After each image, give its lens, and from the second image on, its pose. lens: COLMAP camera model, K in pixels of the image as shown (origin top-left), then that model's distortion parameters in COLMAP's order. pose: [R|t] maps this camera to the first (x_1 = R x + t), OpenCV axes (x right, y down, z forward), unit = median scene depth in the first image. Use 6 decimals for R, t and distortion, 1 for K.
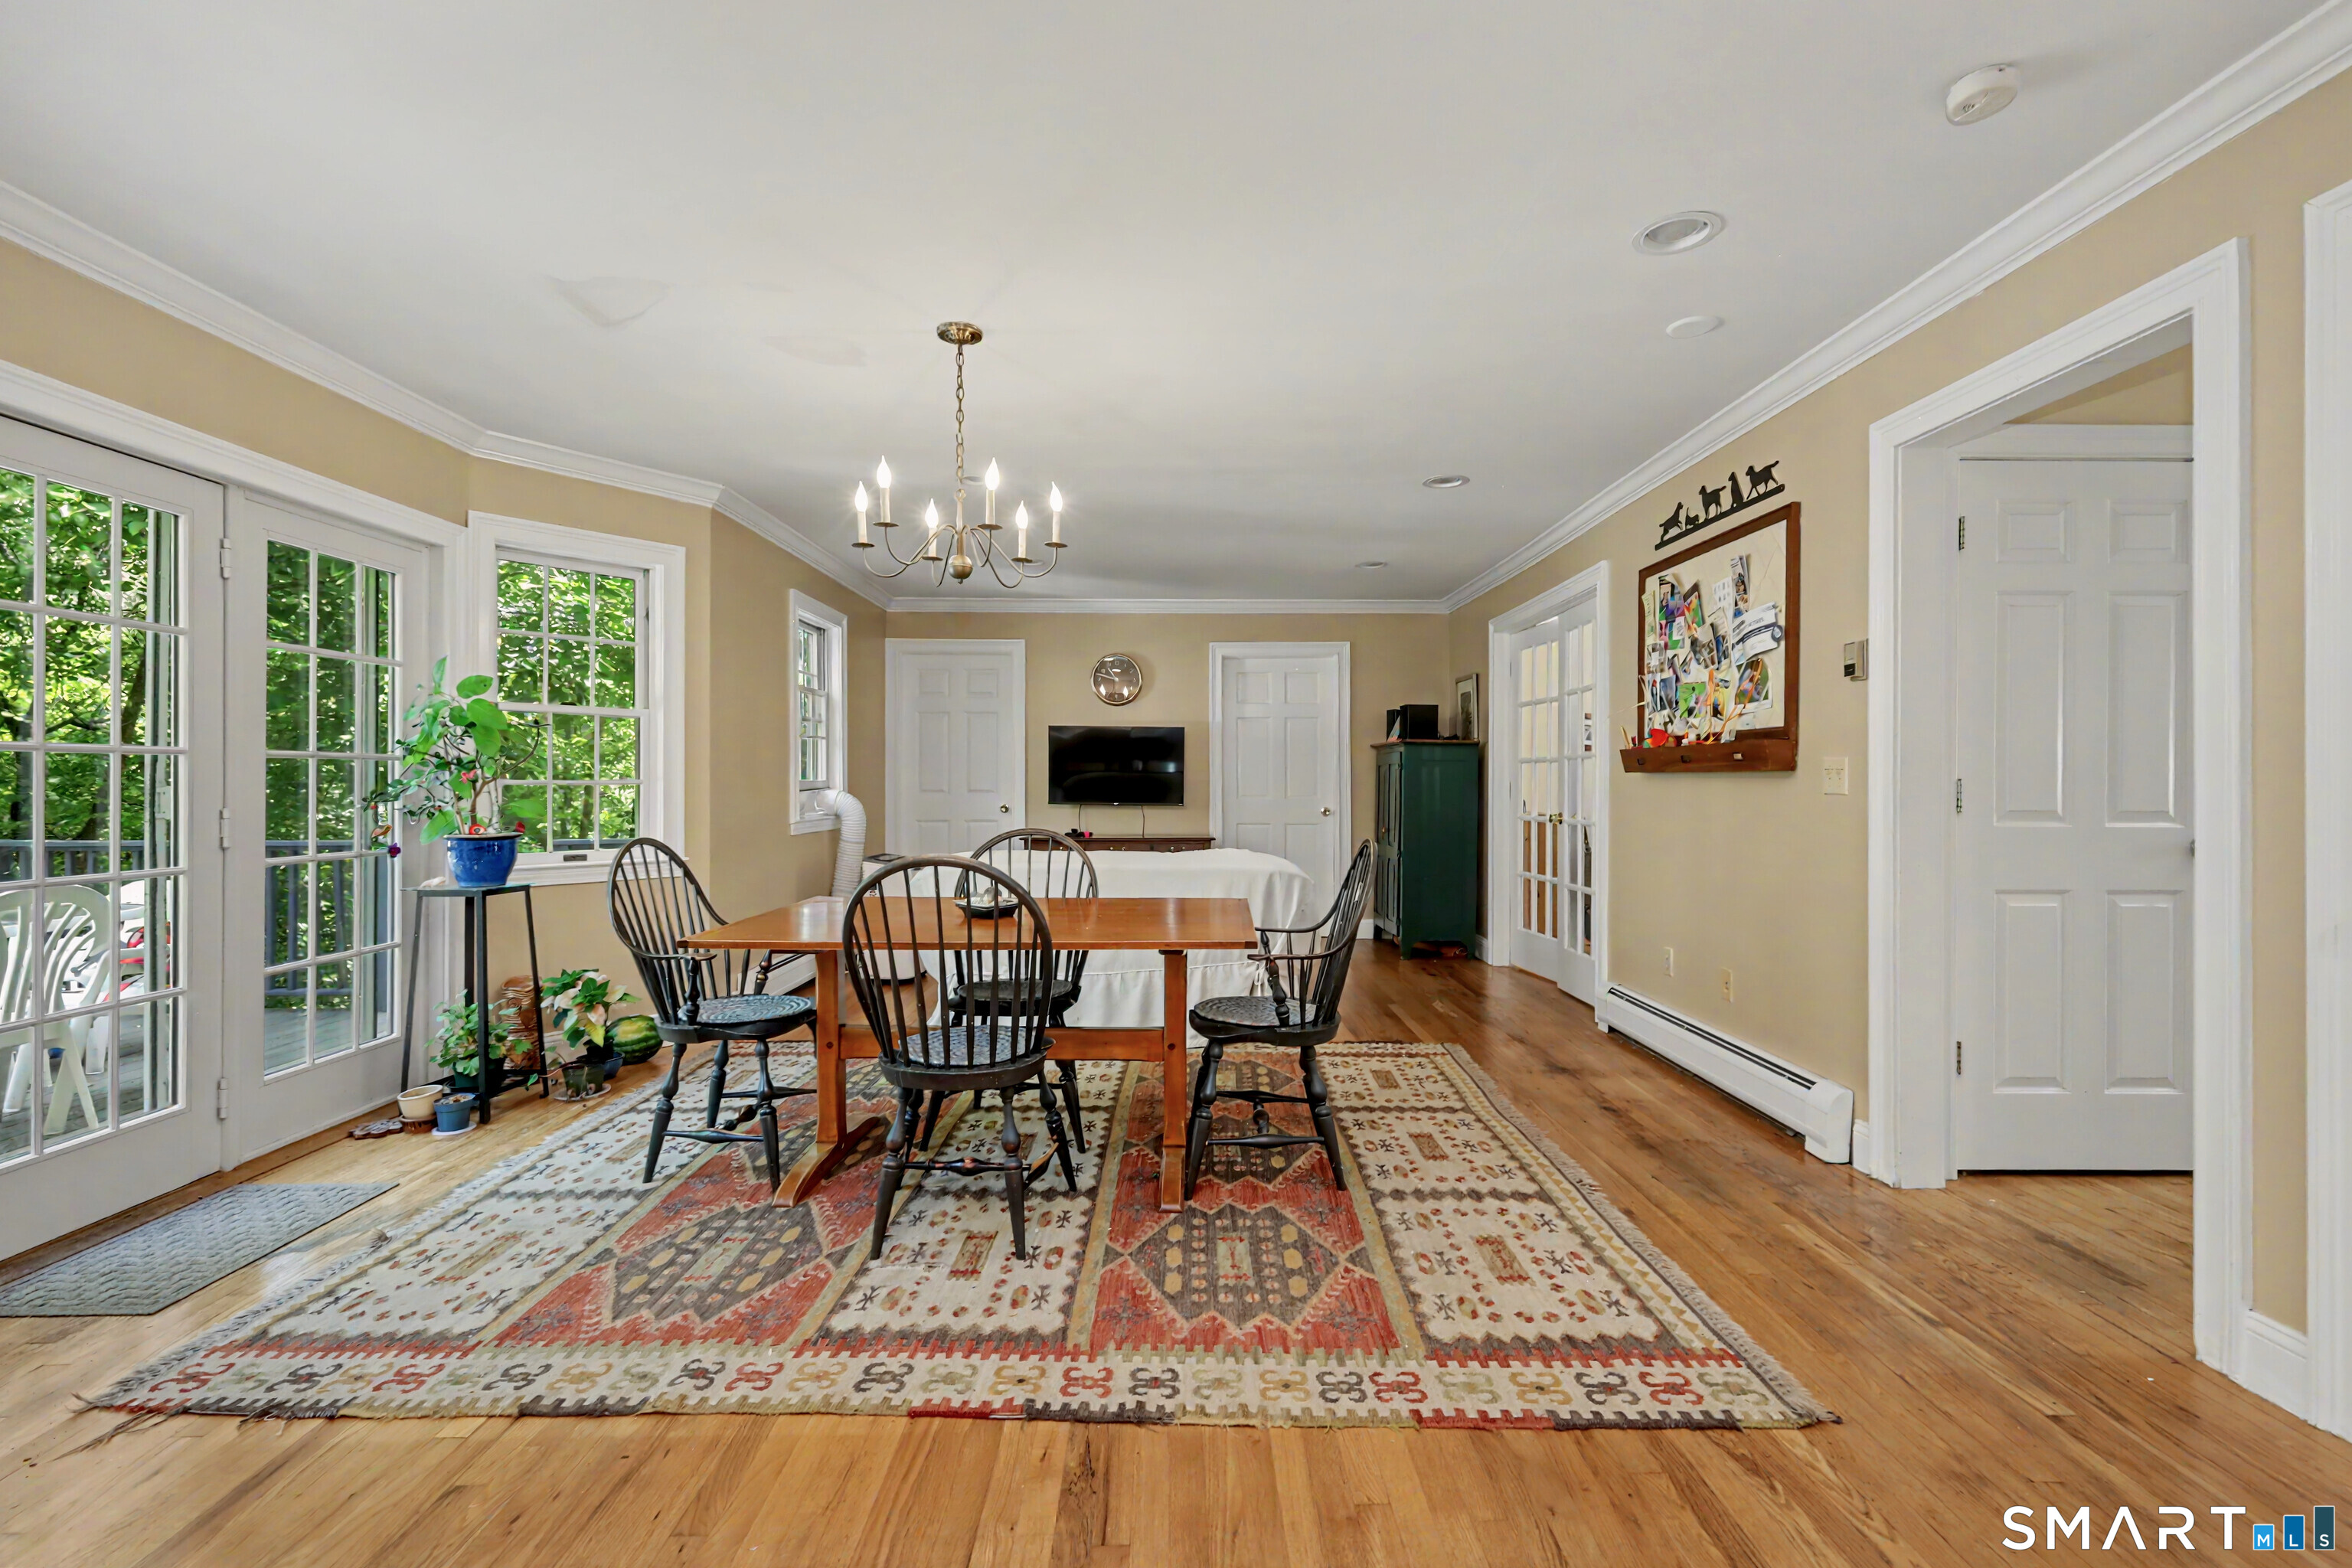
lens RADIAL K [[1033.4, 0, 1183.3], [0, 1033.4, 793.5], [0, 0, 1]] dist [0.003651, -0.000561]
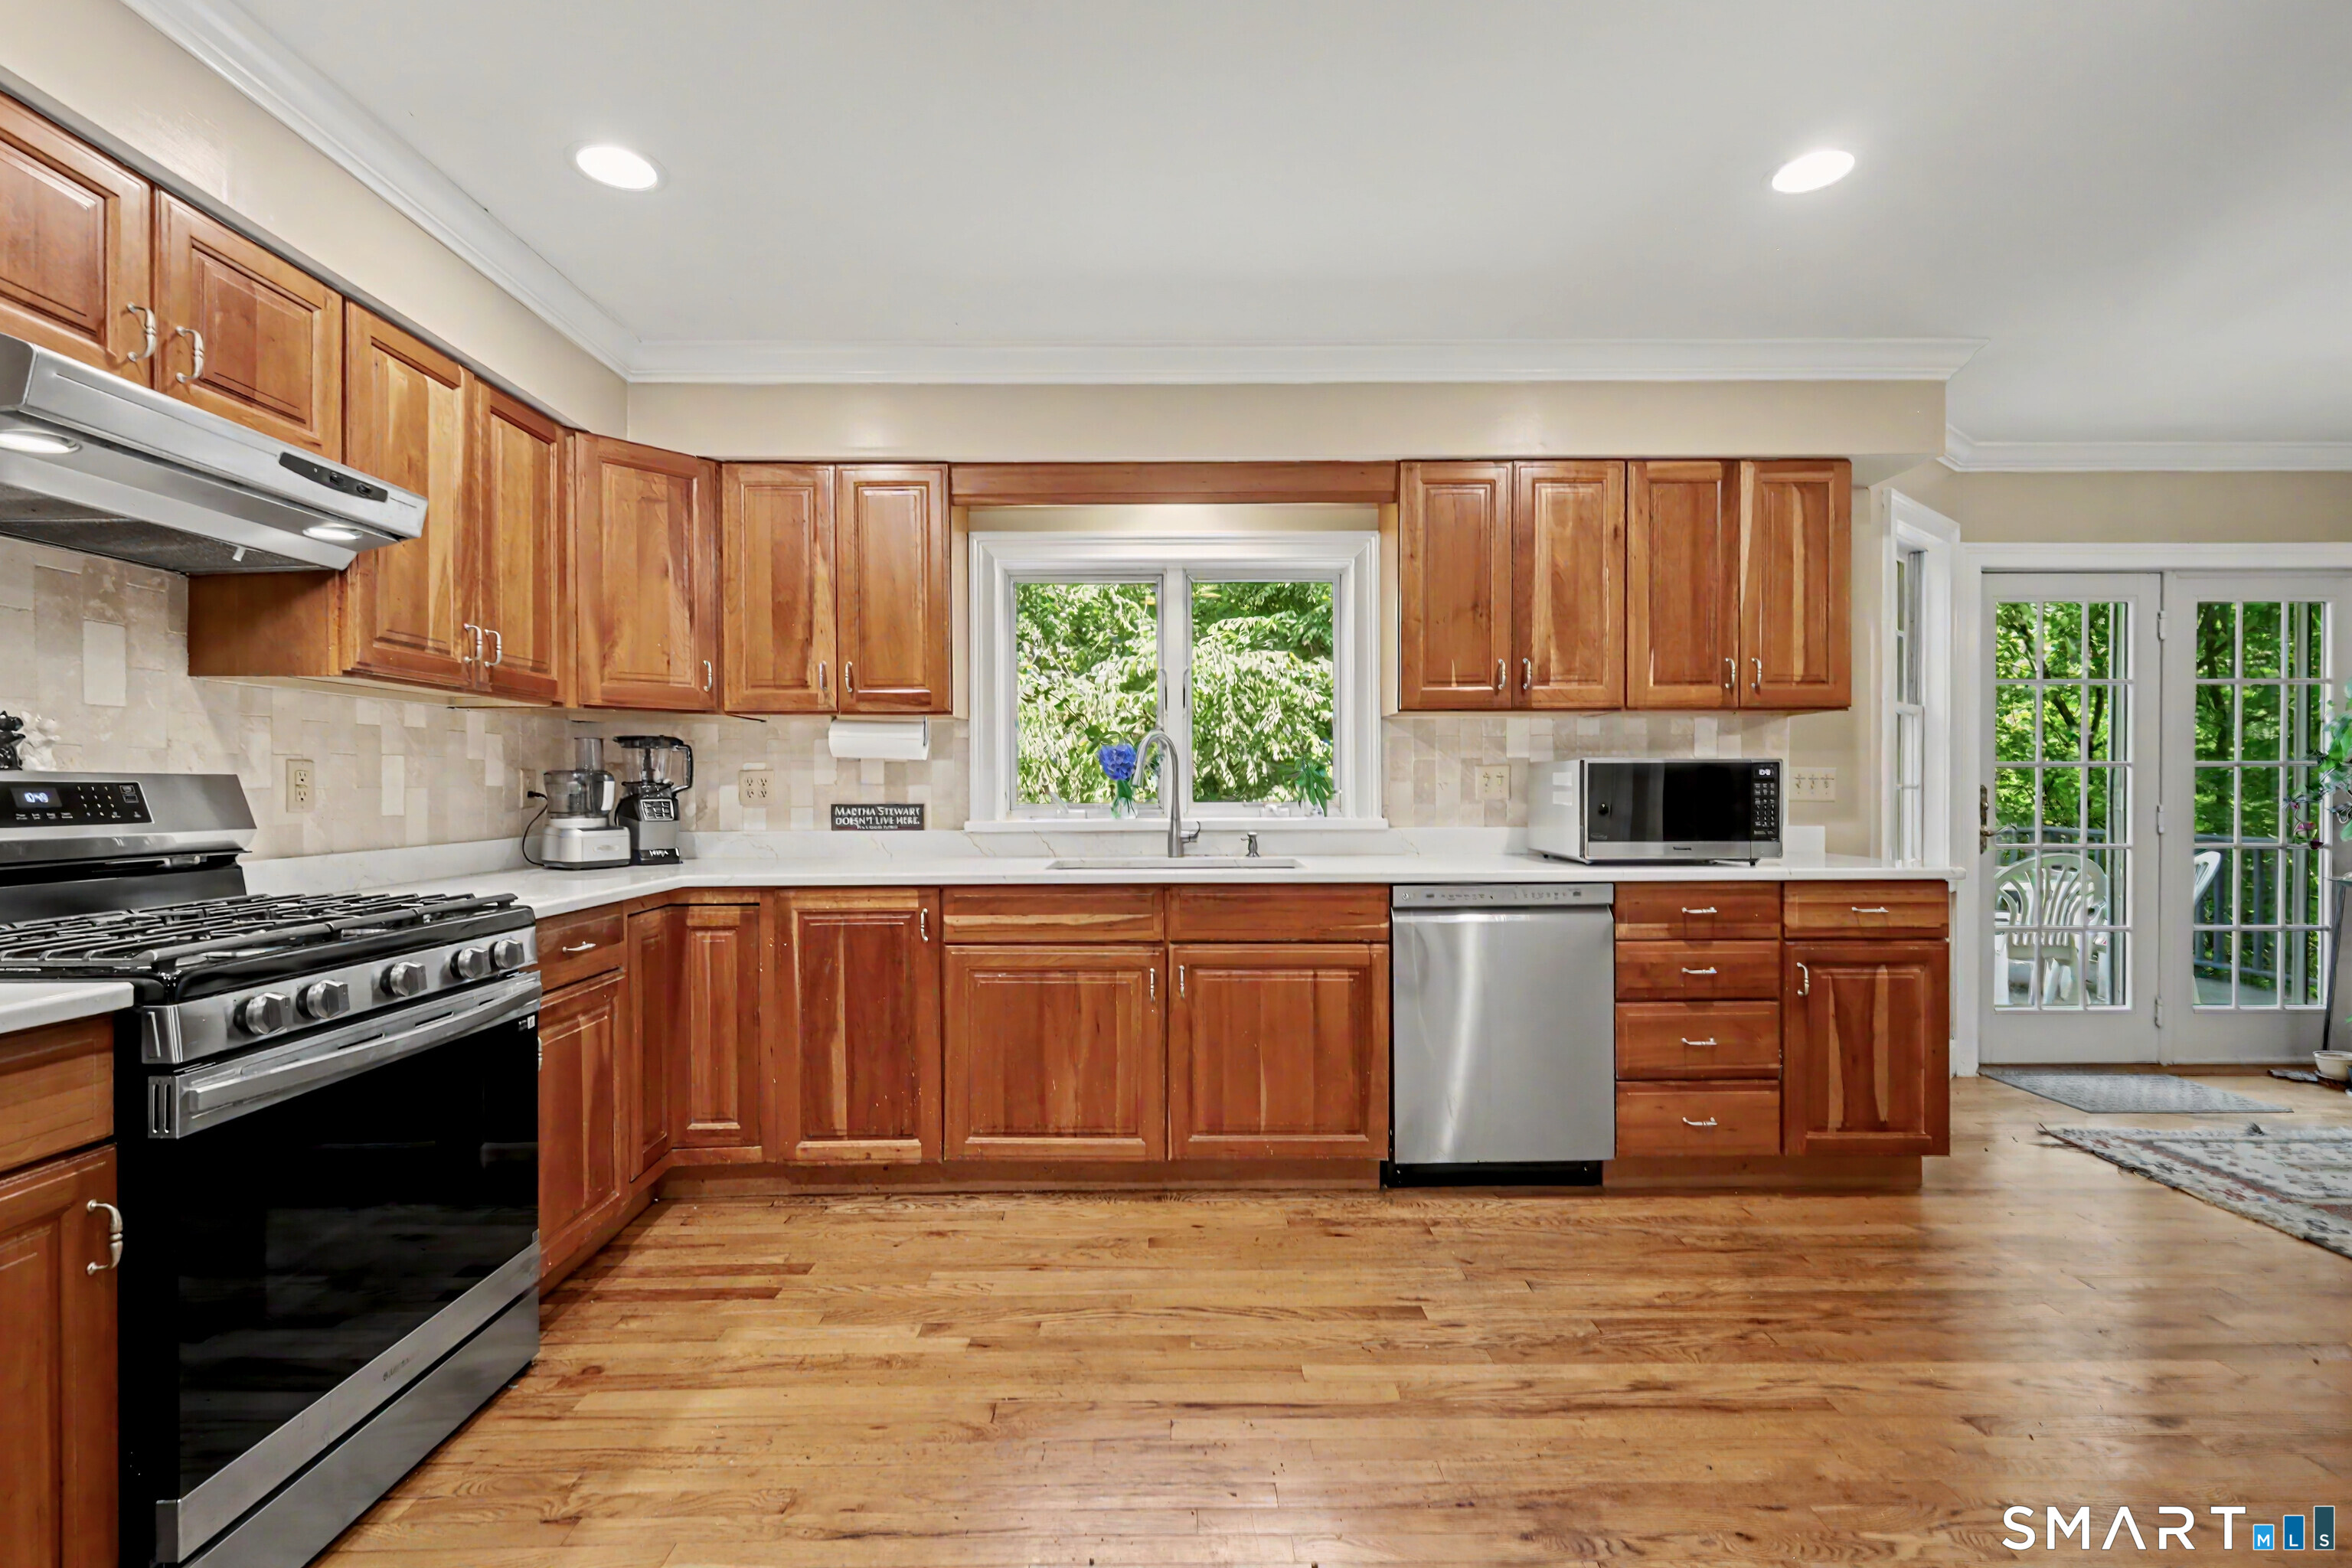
lens RADIAL K [[1033.4, 0, 1173.1], [0, 1033.4, 794.4], [0, 0, 1]] dist [0.003651, -0.000561]
pose [[-0.002190, 0.003662, -0.999991, 0.573708], [-0.001035, 0.999993, 0.003665, -0.002339], [0.999997, 0.001043, -0.002186, -0.395353]]
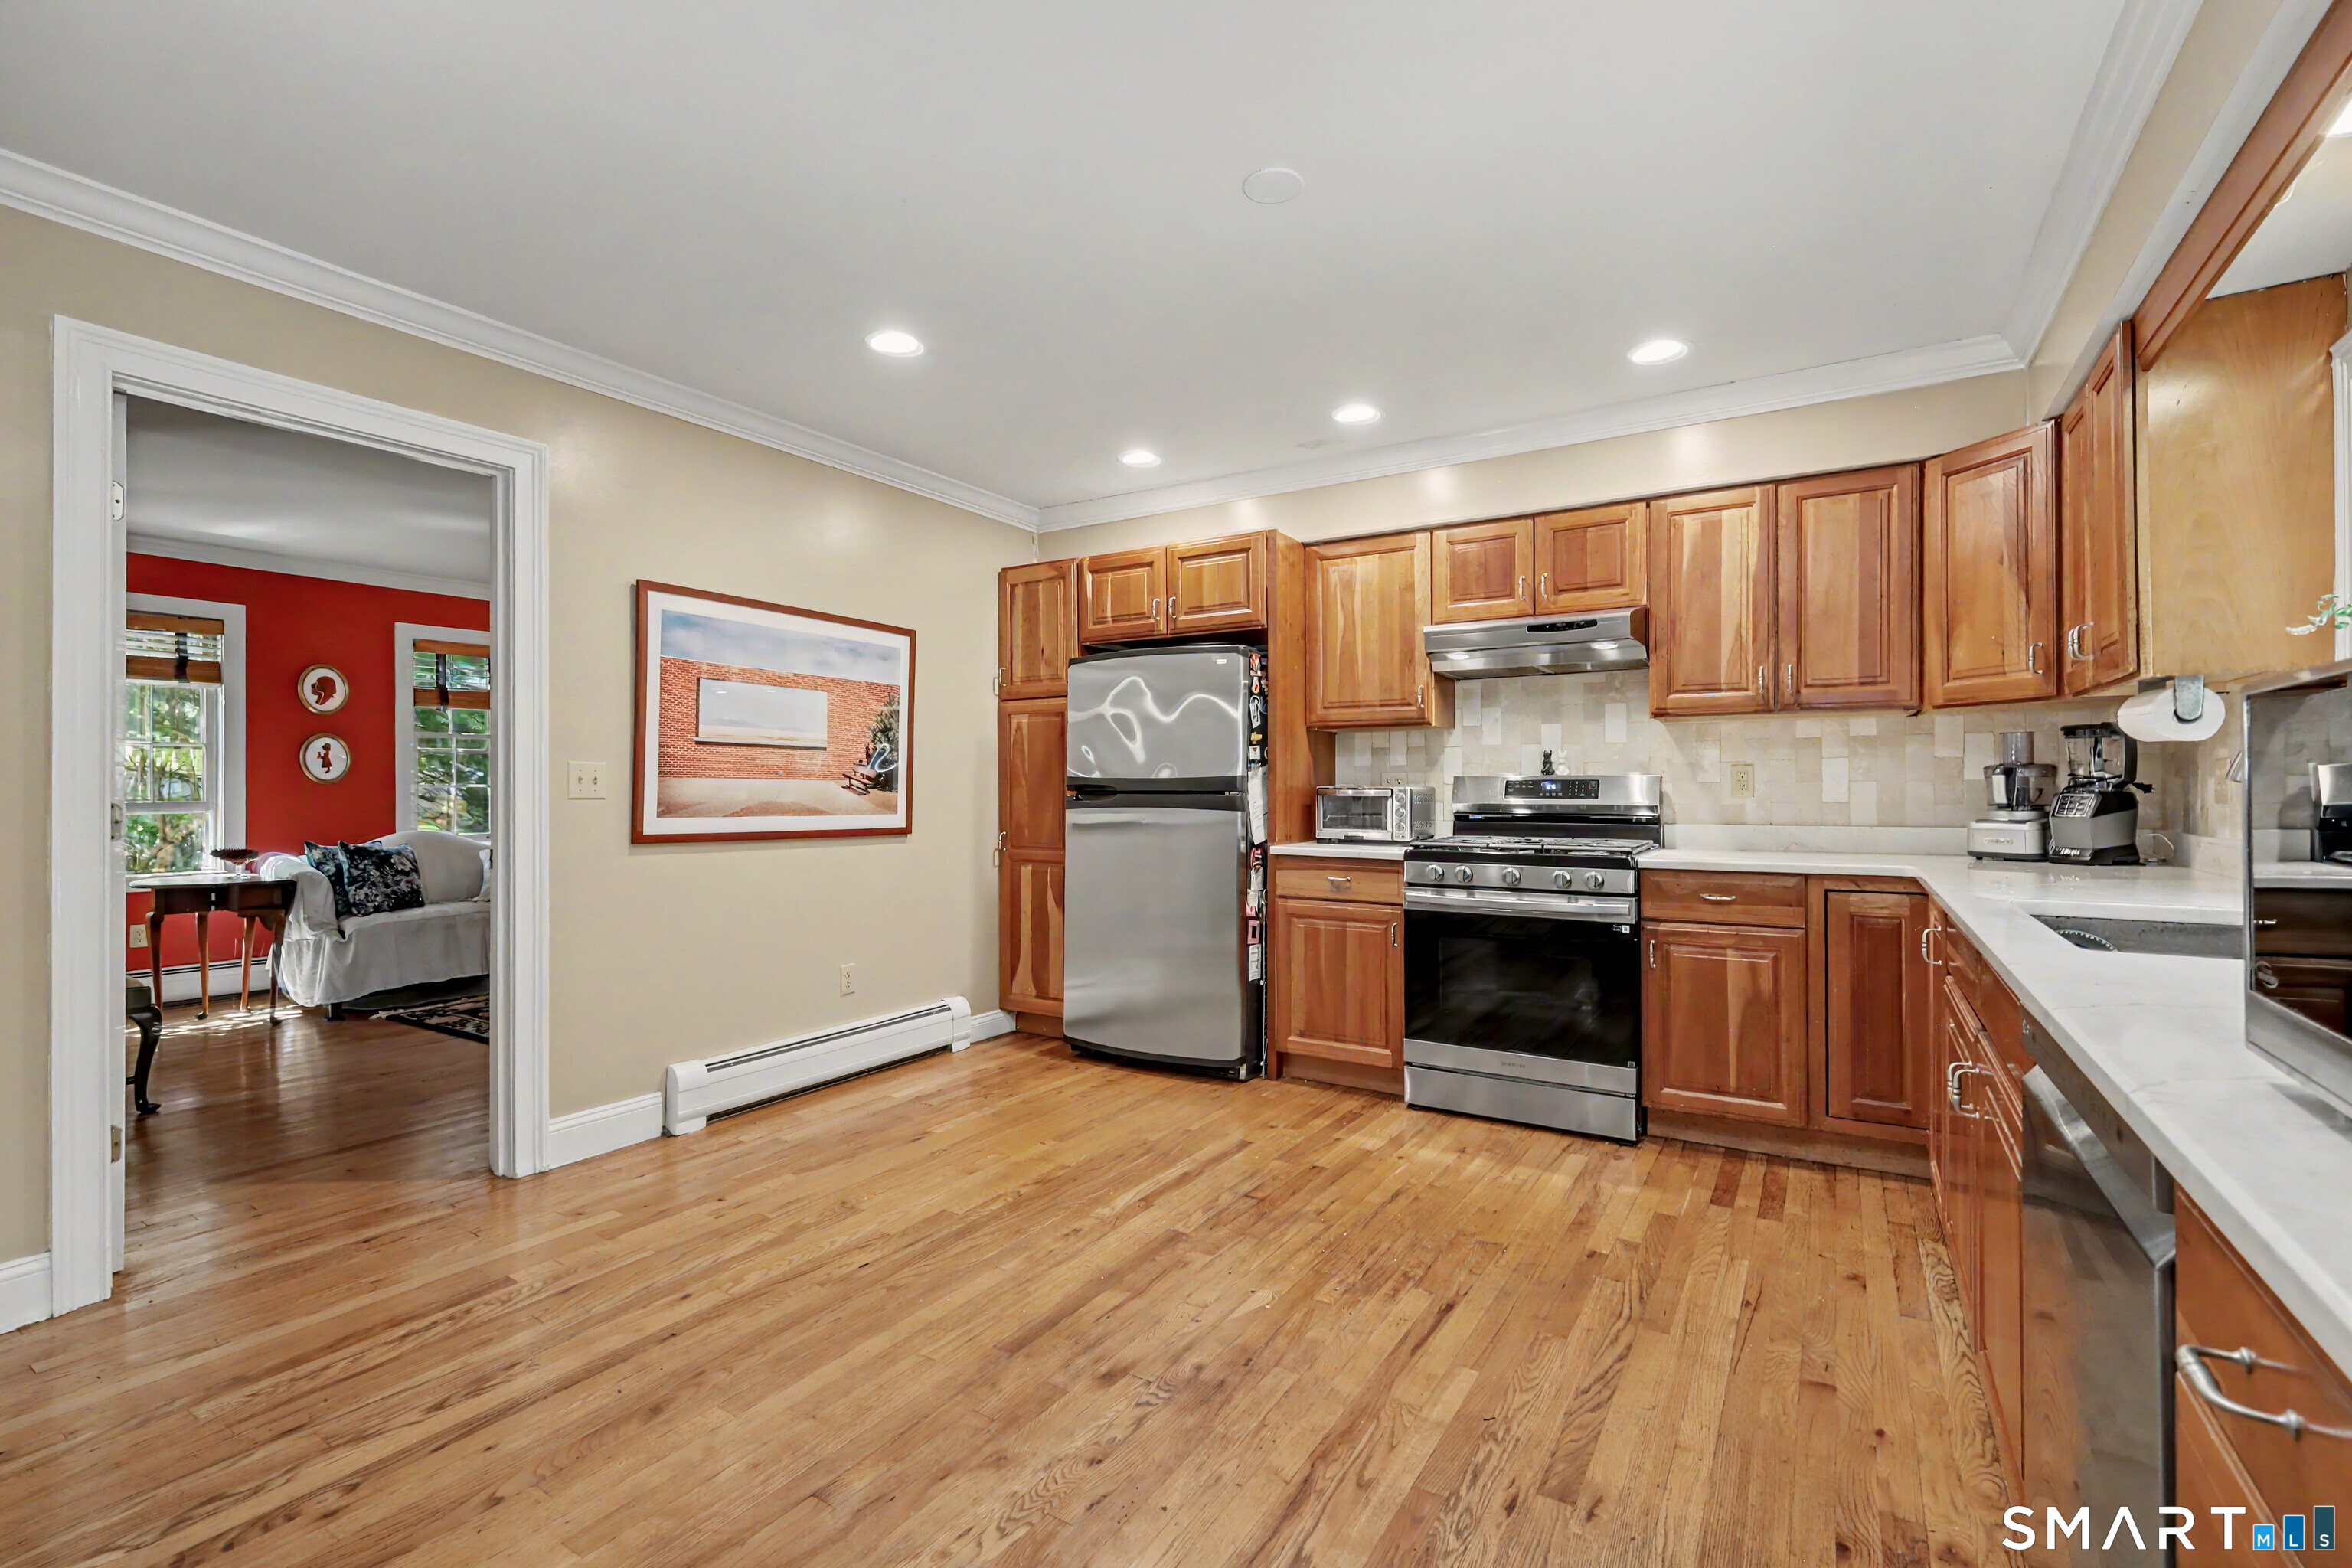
lens RADIAL K [[1033.4, 0, 1177.3], [0, 1033.4, 781.6], [0, 0, 1]] dist [0.003651, -0.000561]
pose [[-0.839830, -0.000587, 0.542849, -0.922408], [0.001416, 0.999994, 0.003271, -0.013716], [-0.542848, 0.003515, -0.839824, 0.883457]]
